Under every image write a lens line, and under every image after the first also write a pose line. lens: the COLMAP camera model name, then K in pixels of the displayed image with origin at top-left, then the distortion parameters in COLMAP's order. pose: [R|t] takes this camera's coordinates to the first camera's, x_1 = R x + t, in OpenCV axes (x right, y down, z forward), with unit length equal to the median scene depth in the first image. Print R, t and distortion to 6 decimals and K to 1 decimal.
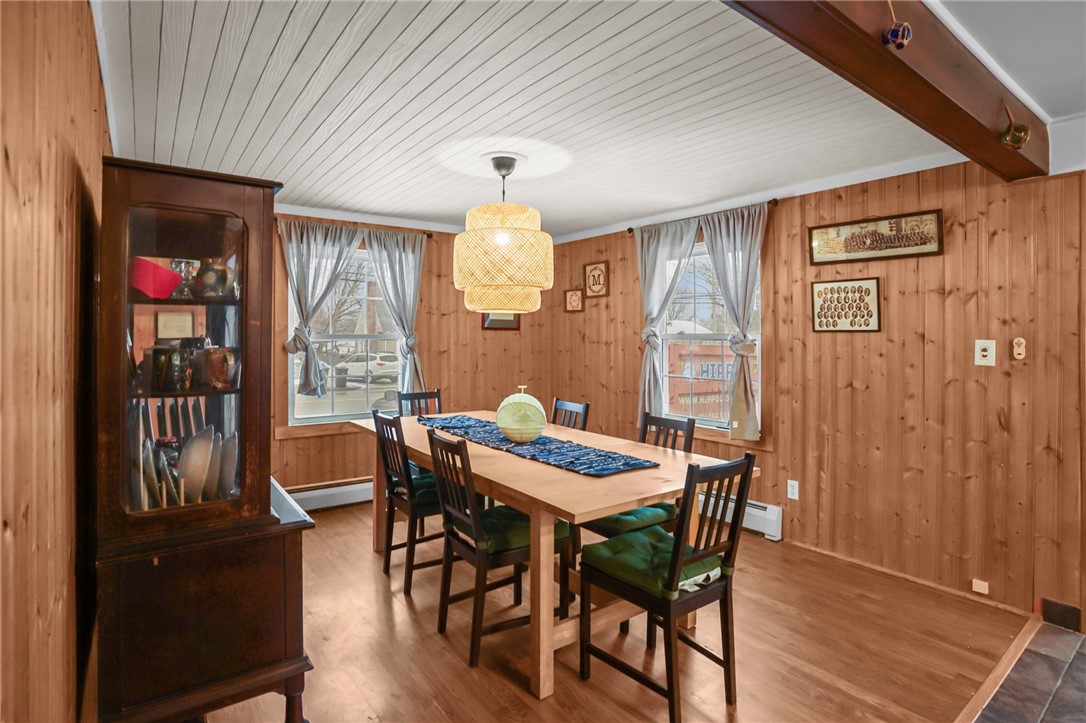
lens RADIAL K [[548.7, 0, 537.4], [0, 548.7, 335.0], [0, 0, 1]] dist [-0.075502, 0.034171]
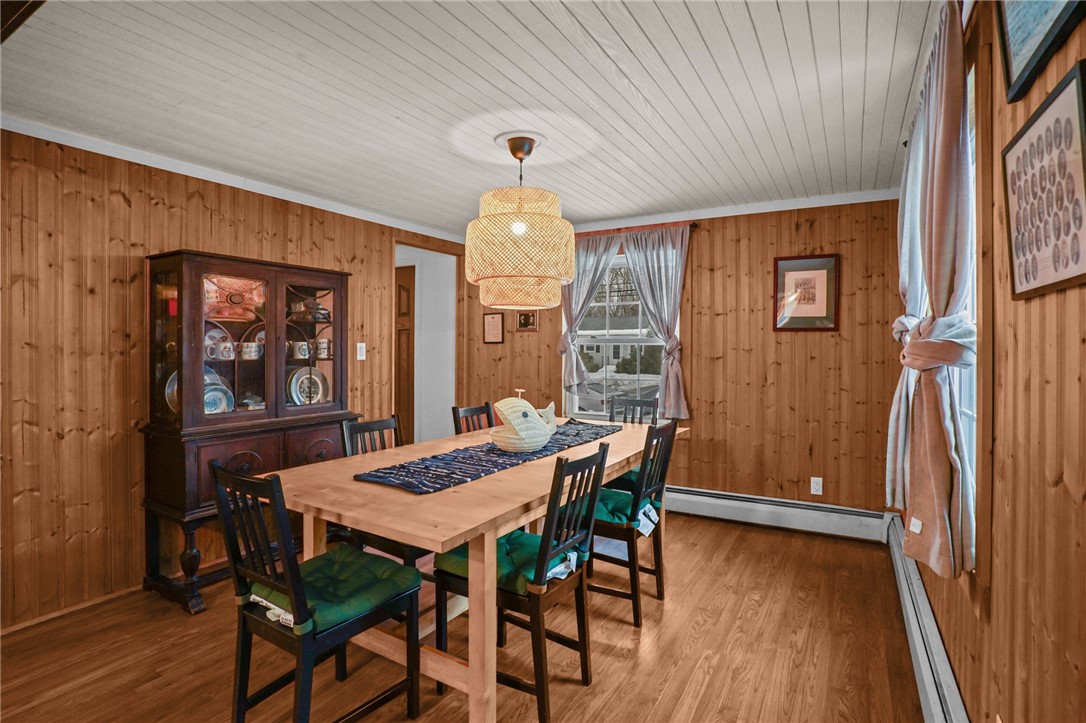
lens RADIAL K [[538.3, 0, 538.8], [0, 538.3, 352.4], [0, 0, 1]] dist [-0.077243, 0.044493]
pose [[0.389706, 0.007170, -0.920911, 0.679674], [-0.004101, 0.999973, 0.006051, 0.024653], [0.920930, 0.001419, 0.389725, 0.593230]]
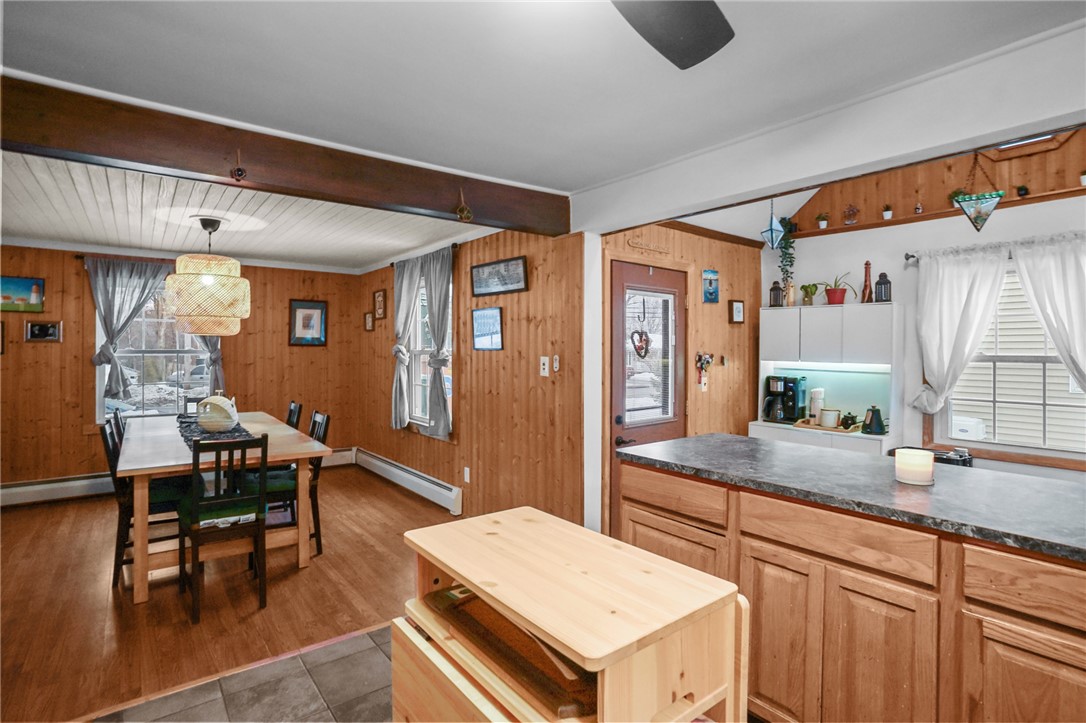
lens RADIAL K [[538.3, 0, 538.8], [0, 538.3, 352.4], [0, 0, 1]] dist [-0.077243, 0.044493]
pose [[0.999780, 0.002557, 0.020799, 0.625654], [-0.002702, 0.999972, 0.006947, -0.008105], [-0.020780, -0.007002, 0.999760, -0.258240]]
